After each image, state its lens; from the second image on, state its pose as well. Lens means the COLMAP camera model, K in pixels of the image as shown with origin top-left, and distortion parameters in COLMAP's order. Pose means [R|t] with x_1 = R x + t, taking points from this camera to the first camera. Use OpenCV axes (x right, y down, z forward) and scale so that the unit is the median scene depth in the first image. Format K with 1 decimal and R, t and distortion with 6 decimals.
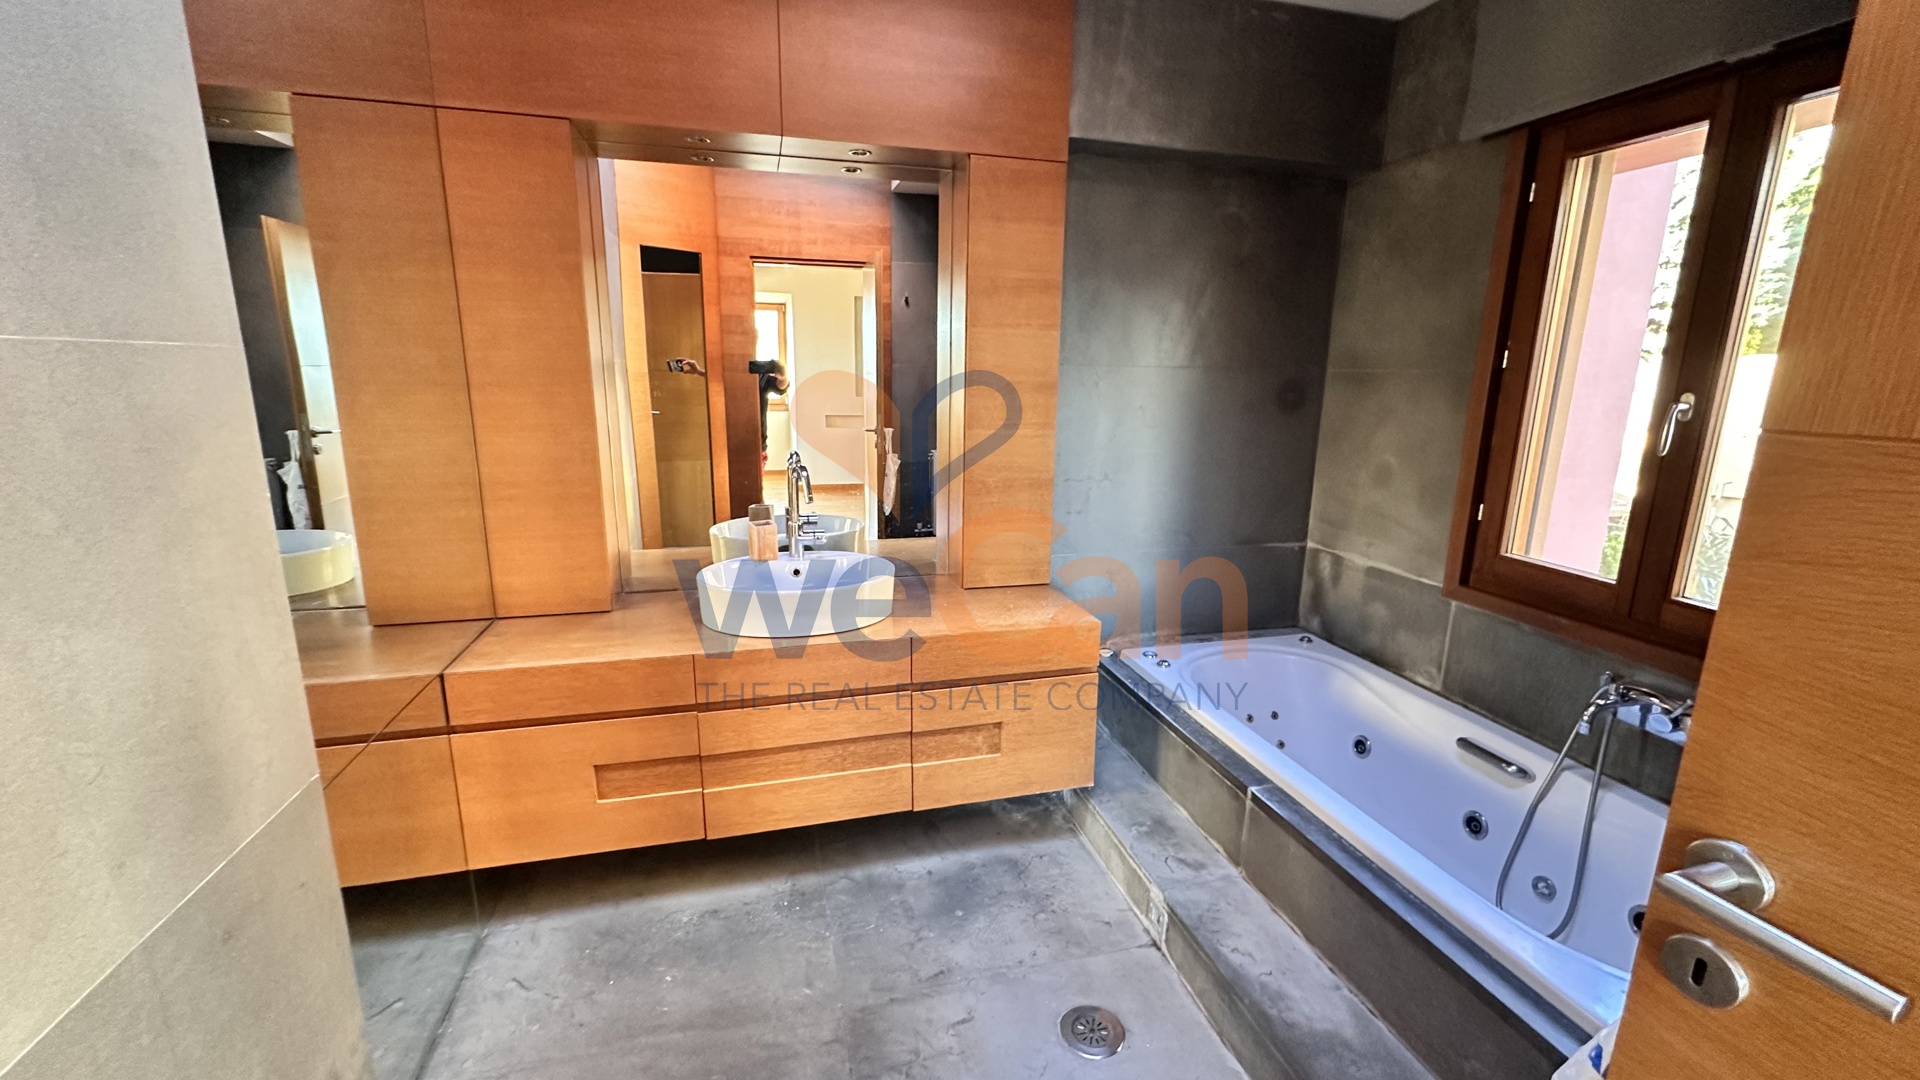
lens RADIAL K [[762.1, 0, 959.5], [0, 762.1, 534.1], [0, 0, 1]] dist [-0.006607, 0.001410]
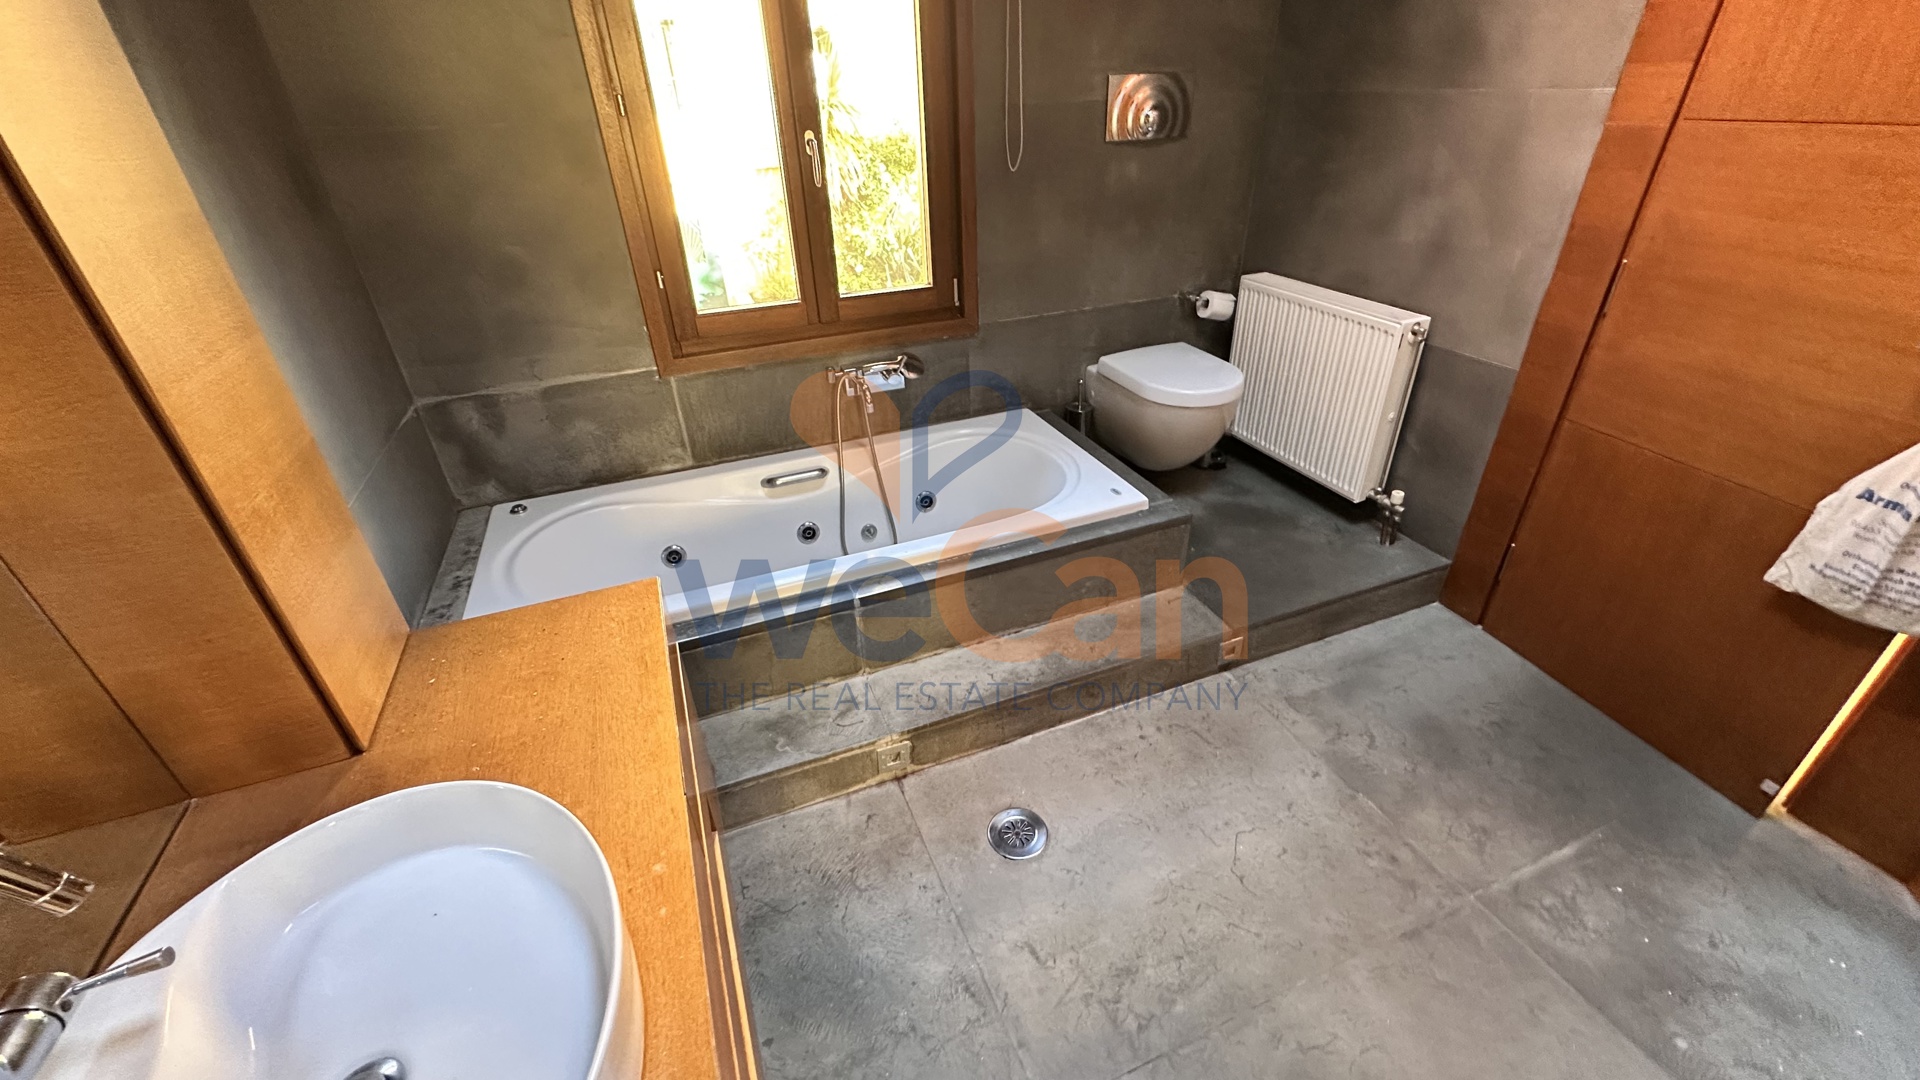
lens RADIAL K [[762.1, 0, 962.6], [0, 762.1, 540.6], [0, 0, 1]] dist [-0.006607, 0.001410]
pose [[-0.128627, -0.518884, 0.845112, -0.394467], [0.234530, 0.812101, 0.534311, -0.203294], [-0.963561, 0.266931, 0.017236, 0.752841]]
